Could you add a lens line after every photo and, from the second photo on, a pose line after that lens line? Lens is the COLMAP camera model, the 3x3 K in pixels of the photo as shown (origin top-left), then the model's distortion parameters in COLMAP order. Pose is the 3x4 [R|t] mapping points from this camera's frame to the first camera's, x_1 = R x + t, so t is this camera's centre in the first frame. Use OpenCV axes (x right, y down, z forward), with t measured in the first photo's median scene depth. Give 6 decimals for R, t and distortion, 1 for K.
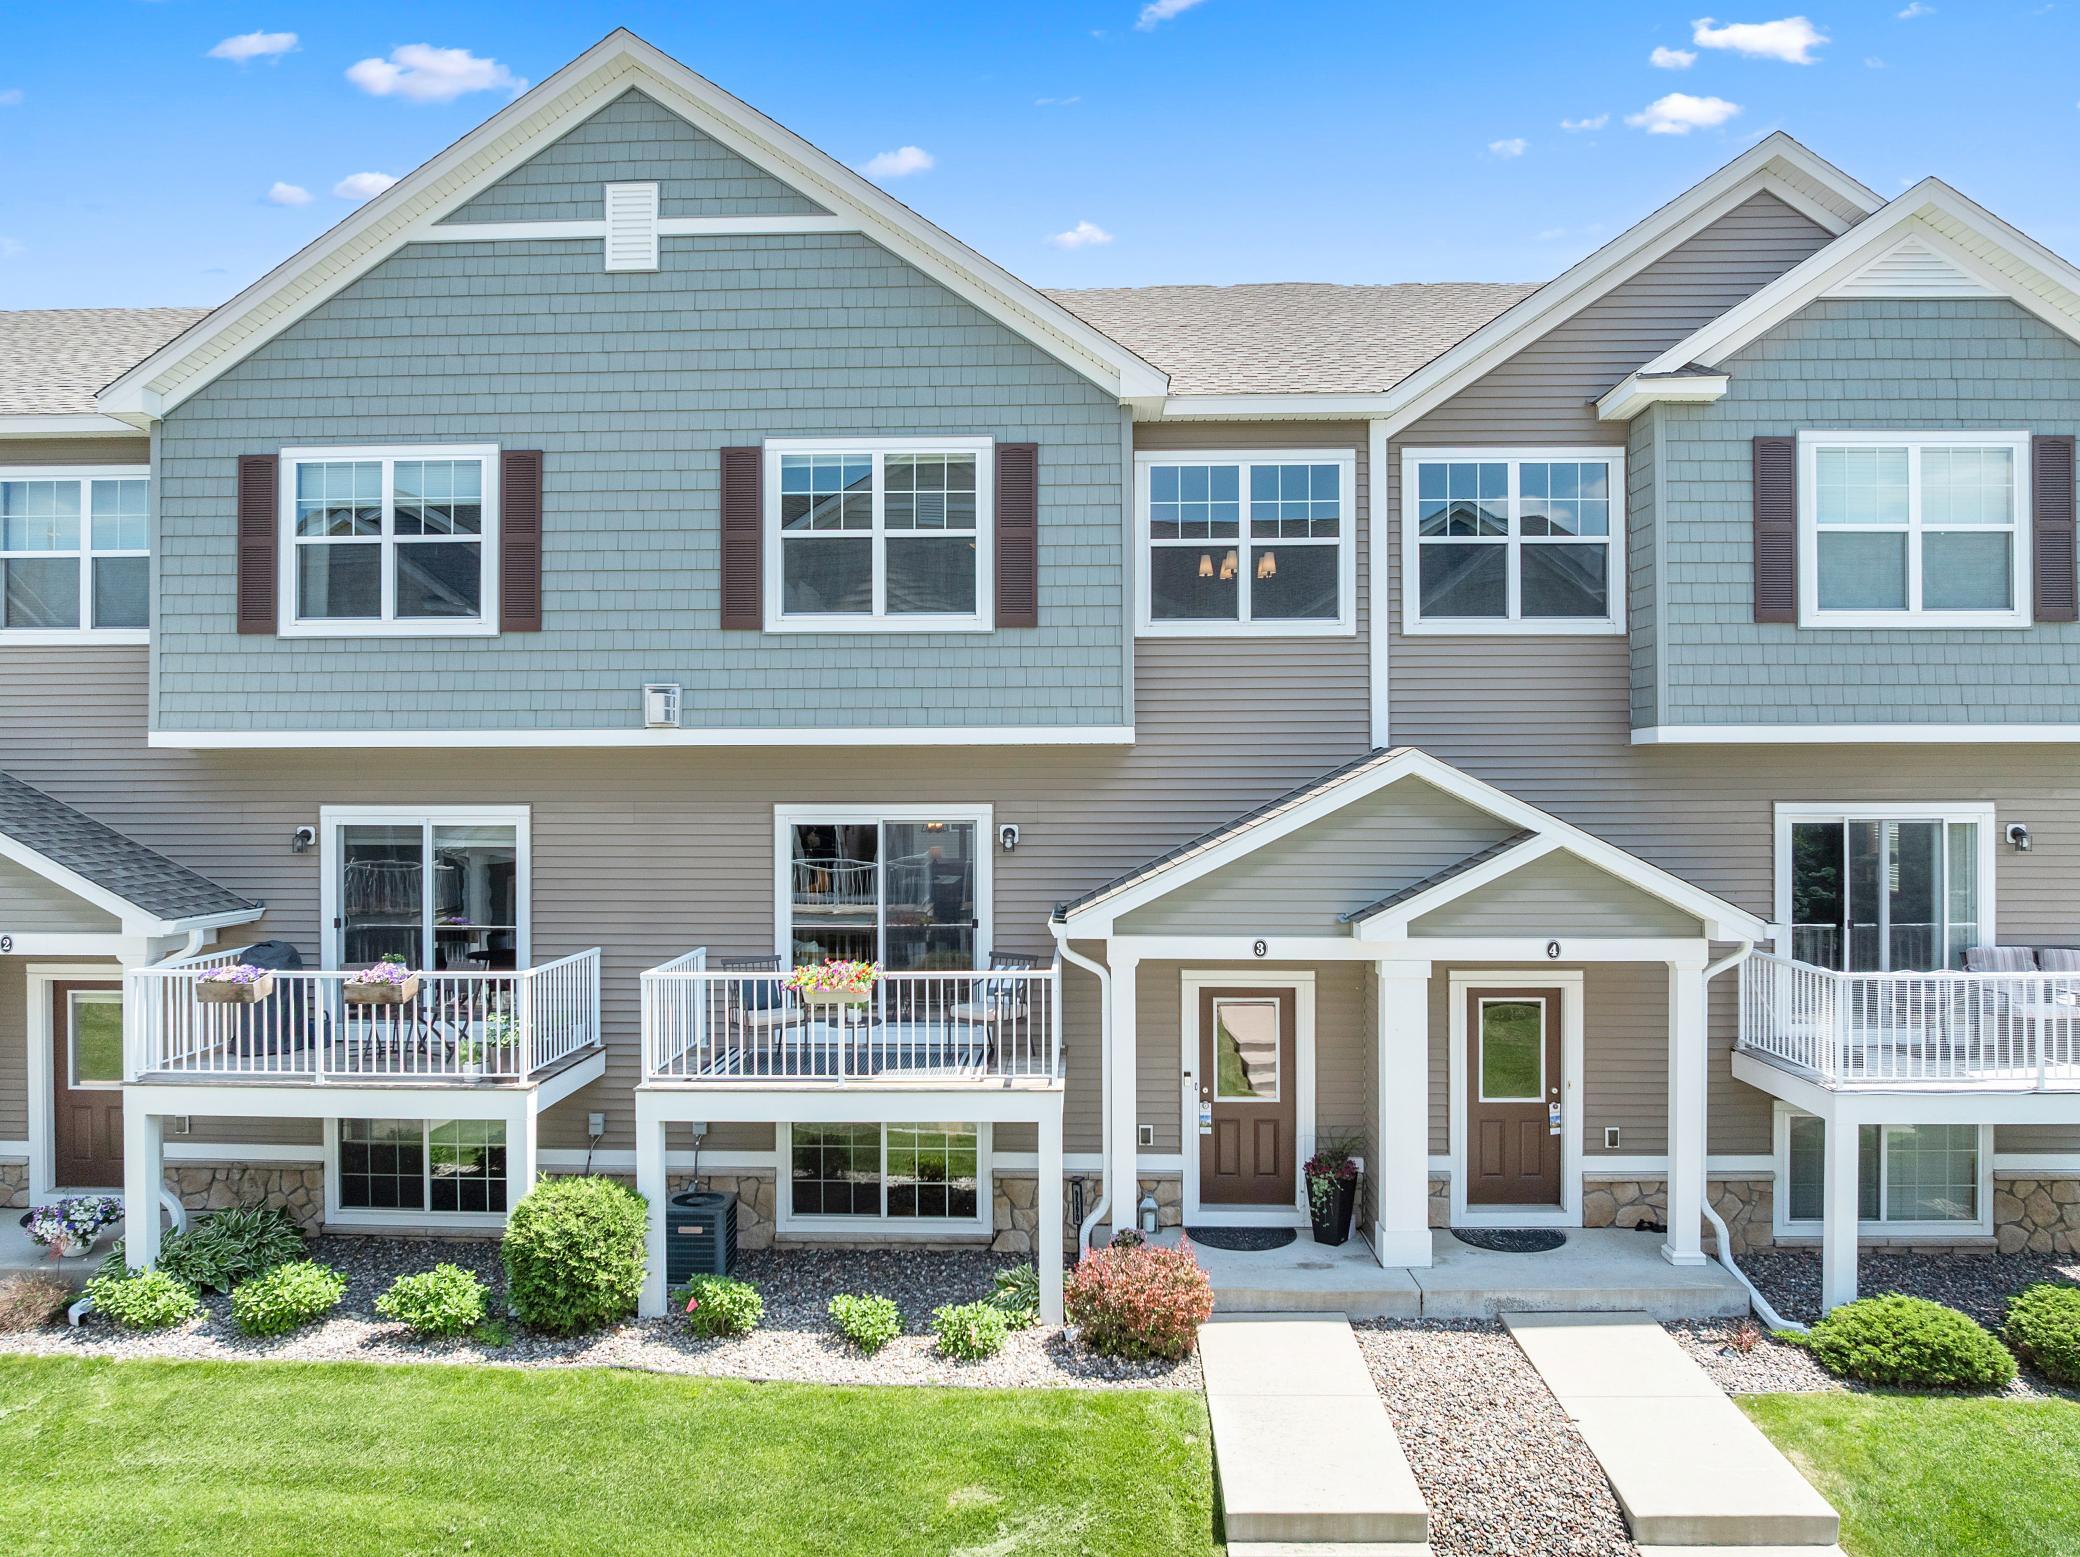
lens RADIAL K [[1464.7, 0, 1042.3], [0, 1464.7, 767.2], [0, 0, 1]] dist [-0.037602, 0.002784]
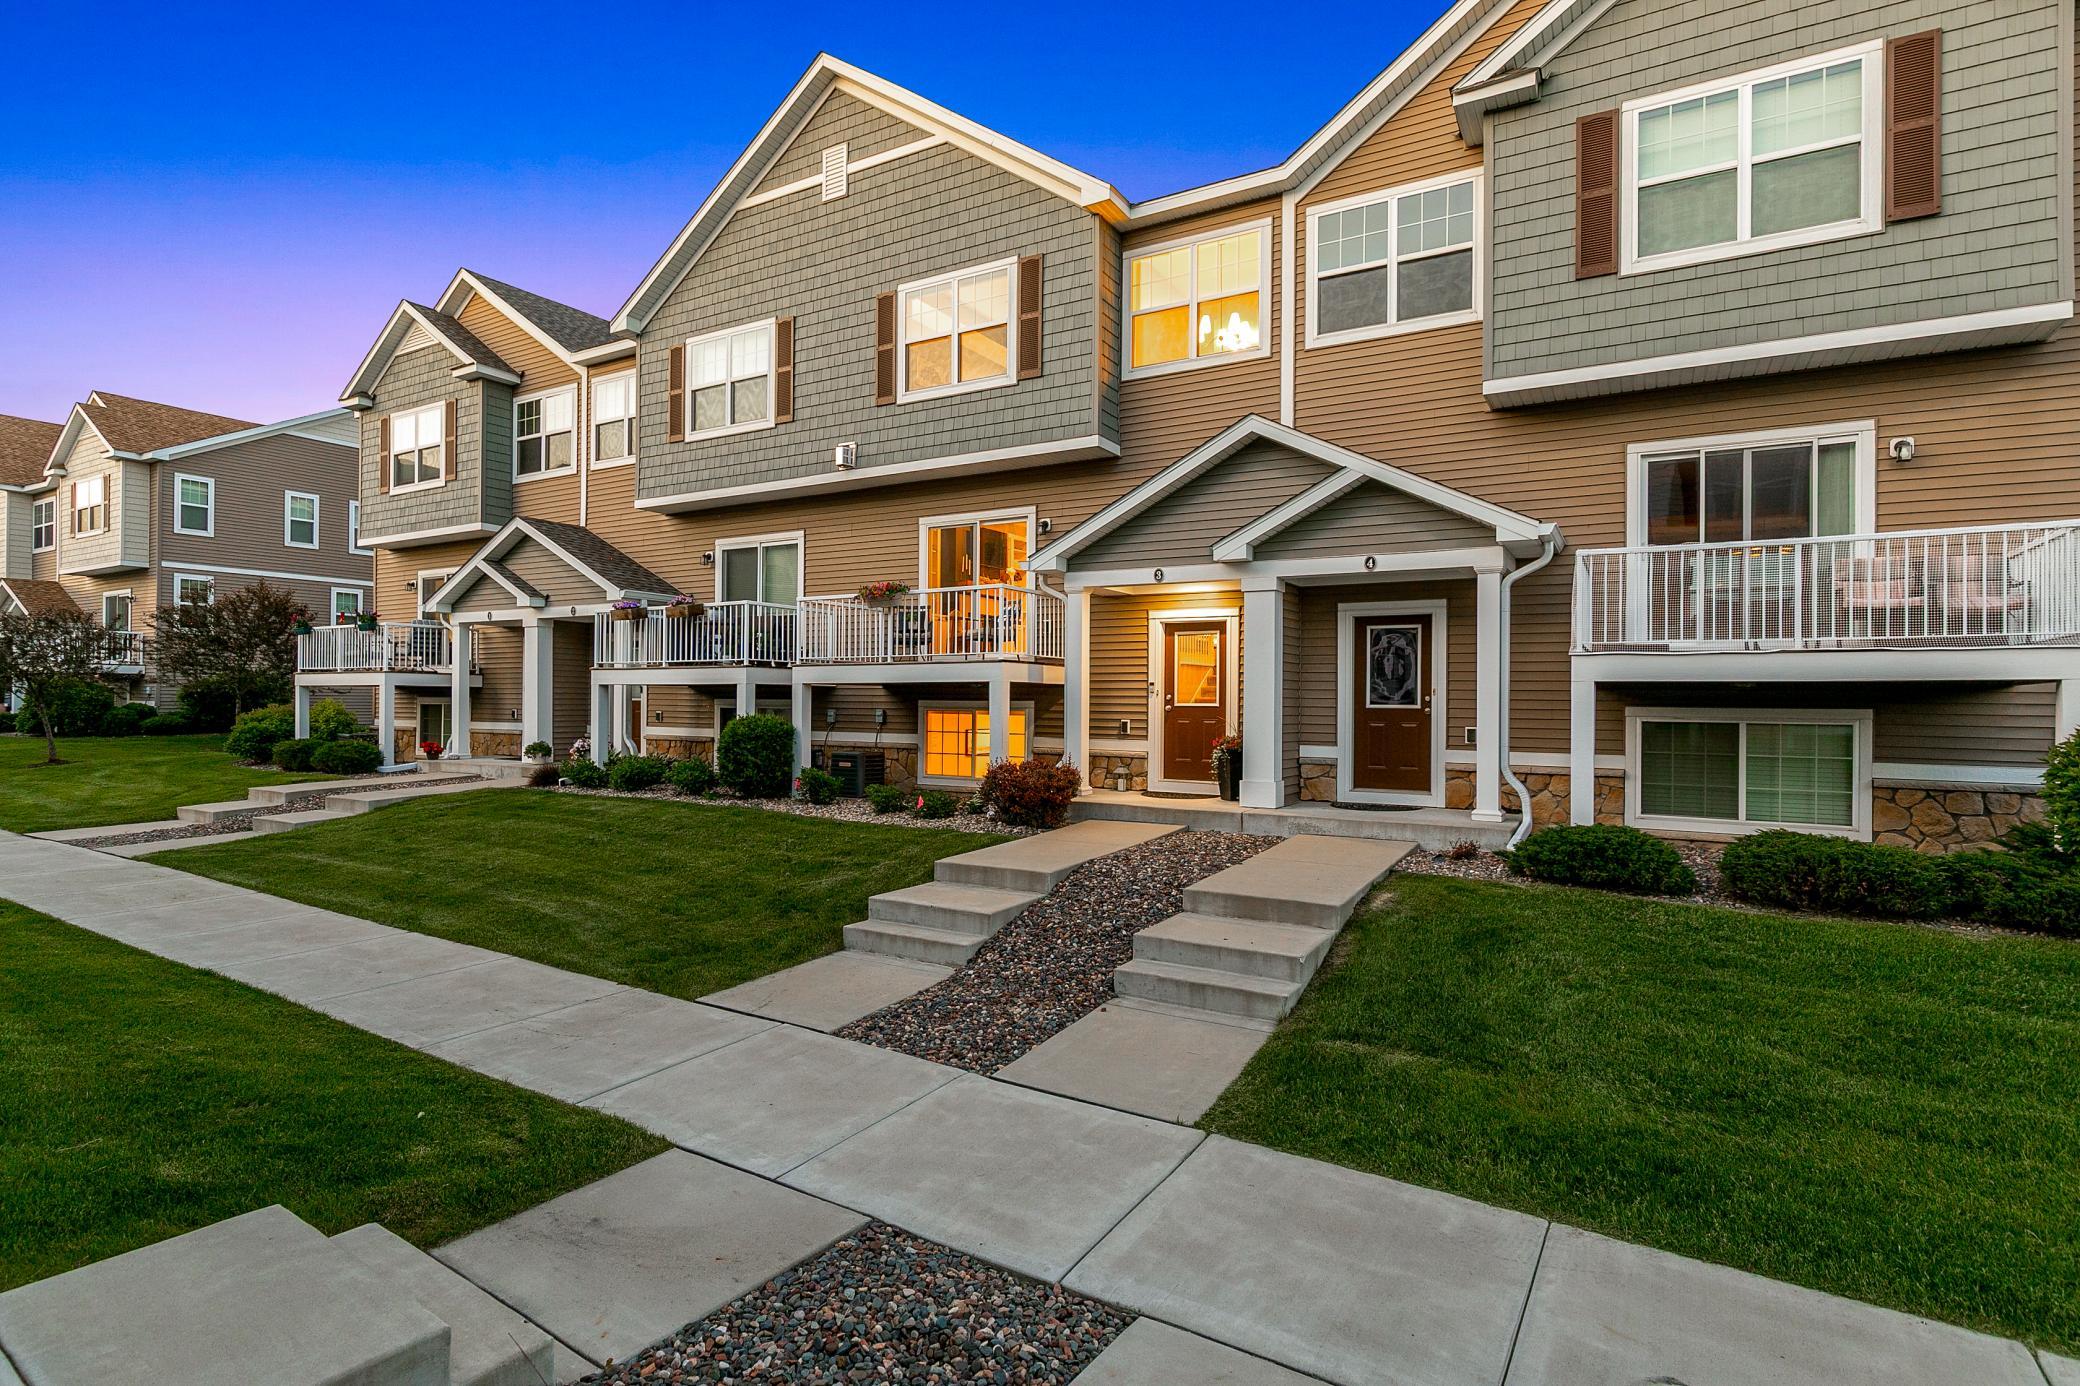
lens RADIAL K [[1036.5, 0, 1038.7], [0, 1036.5, 695.5], [0, 0, 1]] dist [-0.001140, 0.001665]
pose [[0.876894, 0.006901, -0.480634, 0.498970], [-0.007783, 0.999970, 0.000157, 0.227845], [0.480620, 0.003603, 0.876921, 0.067747]]
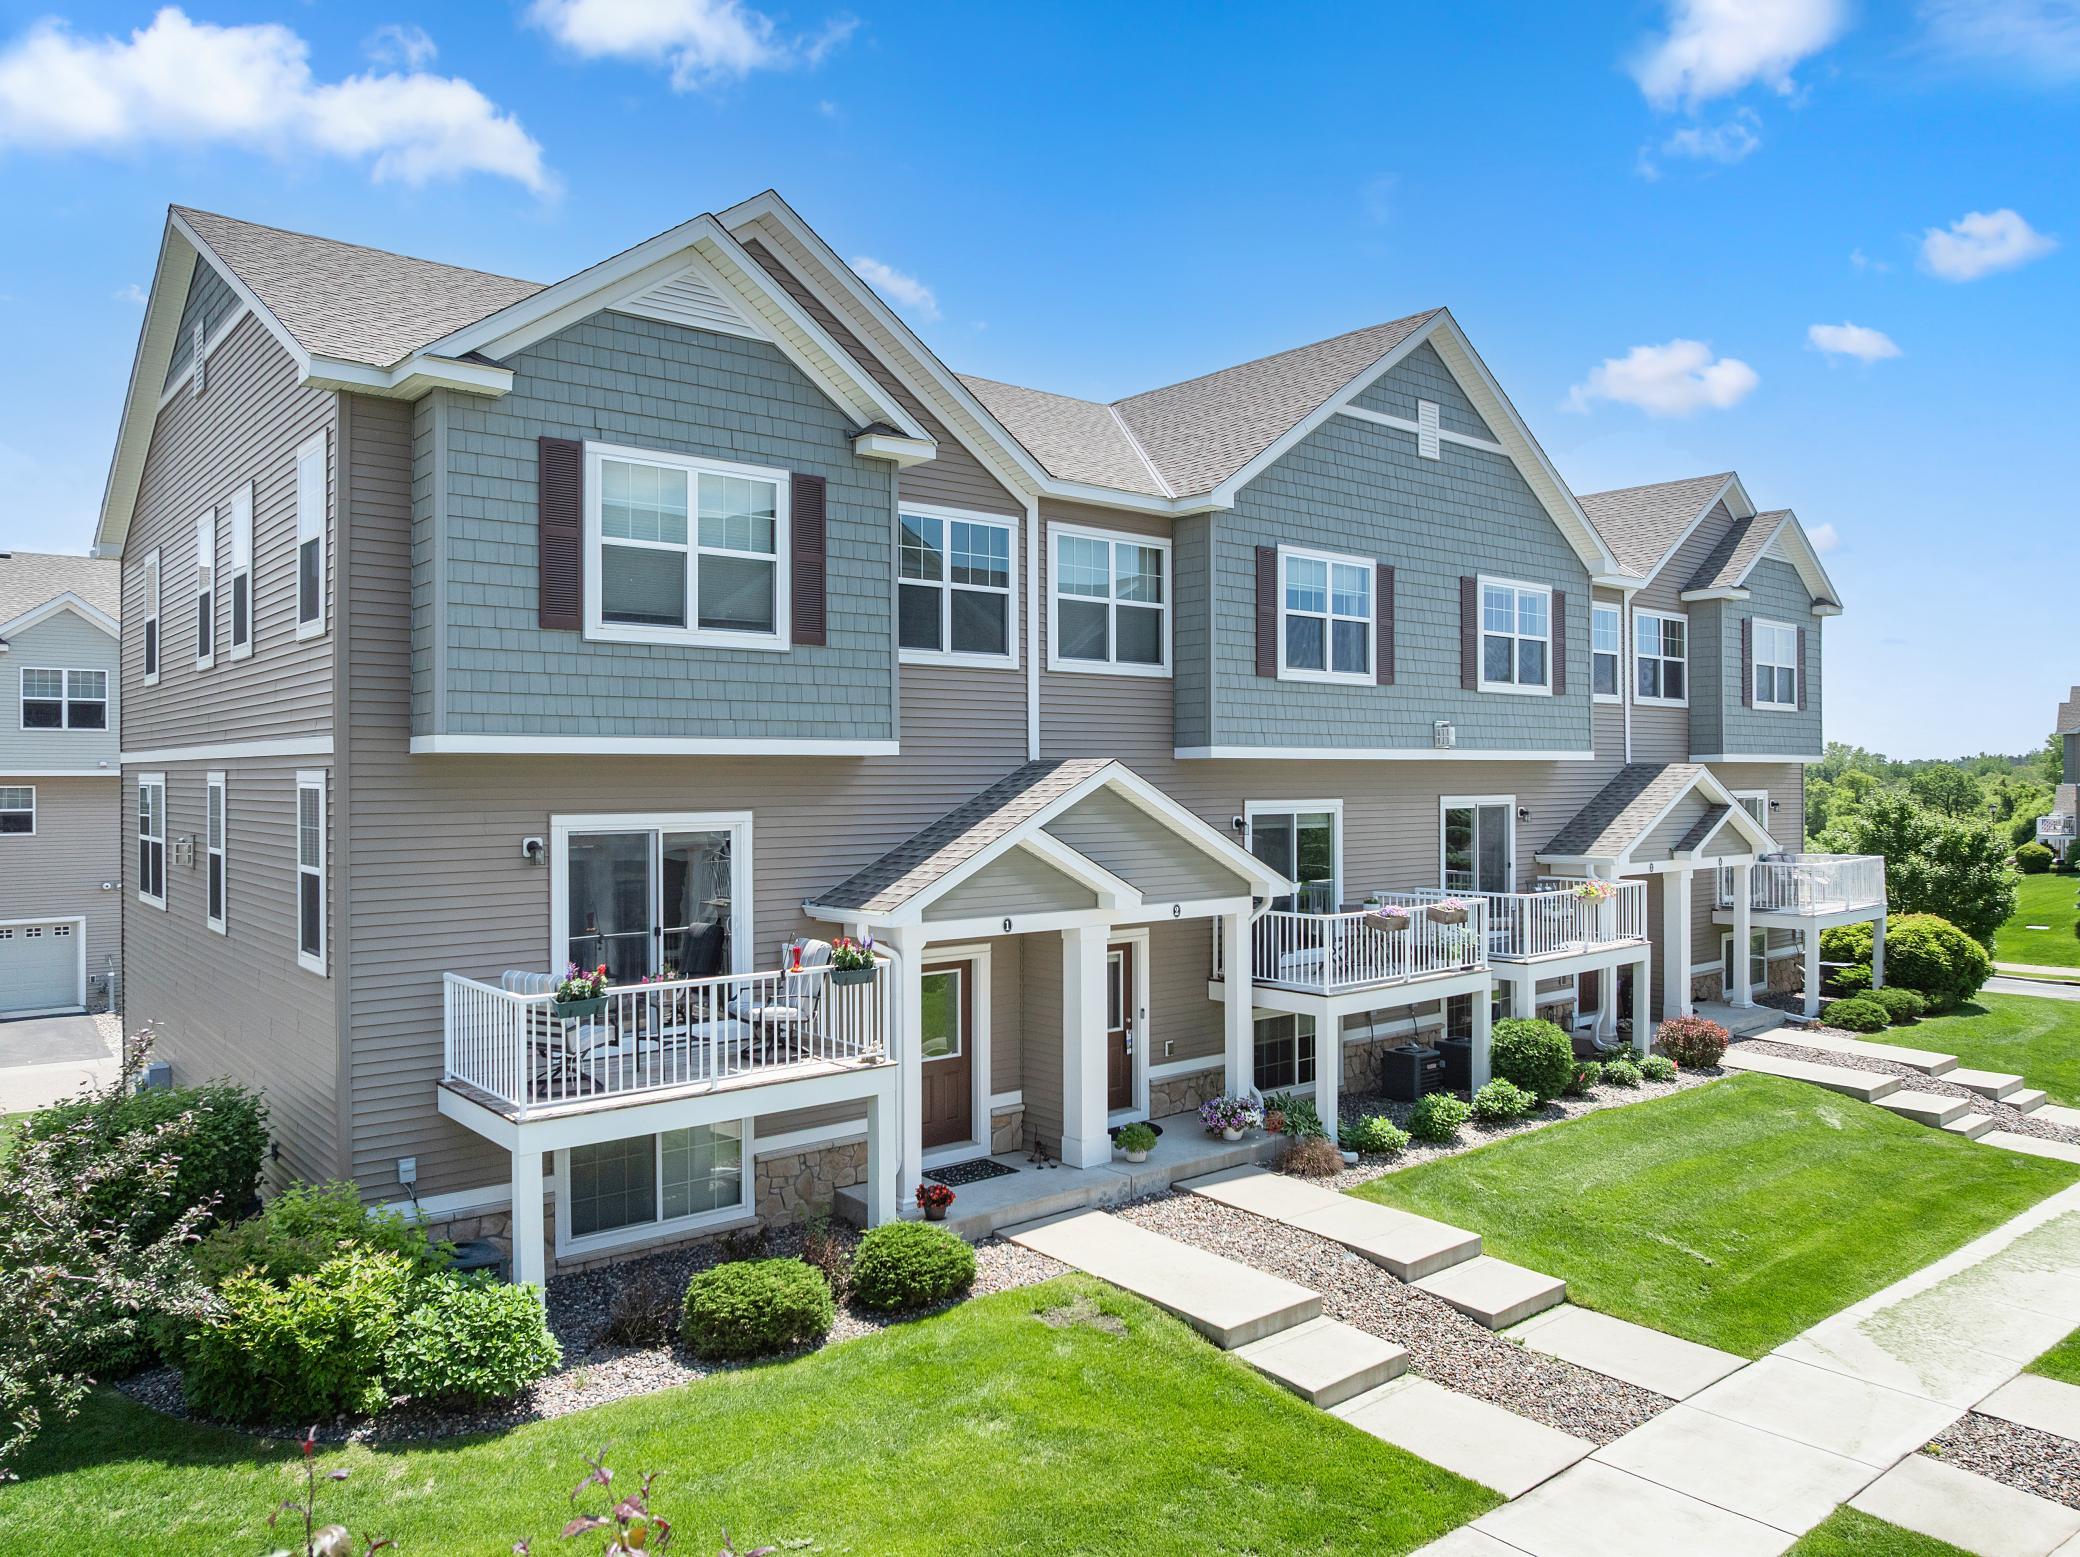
lens RADIAL K [[1547.8, 0, 1106.9], [0, 1547.8, 778.4], [0, 0, 1]] dist [-0.032924, -0.001210]
pose [[0.707247, -0.000316, 0.706966, -1.704114], [0.000515, 1.000000, -0.000068, 0.005535], [-0.706966, 0.000412, 0.707247, 0.062829]]
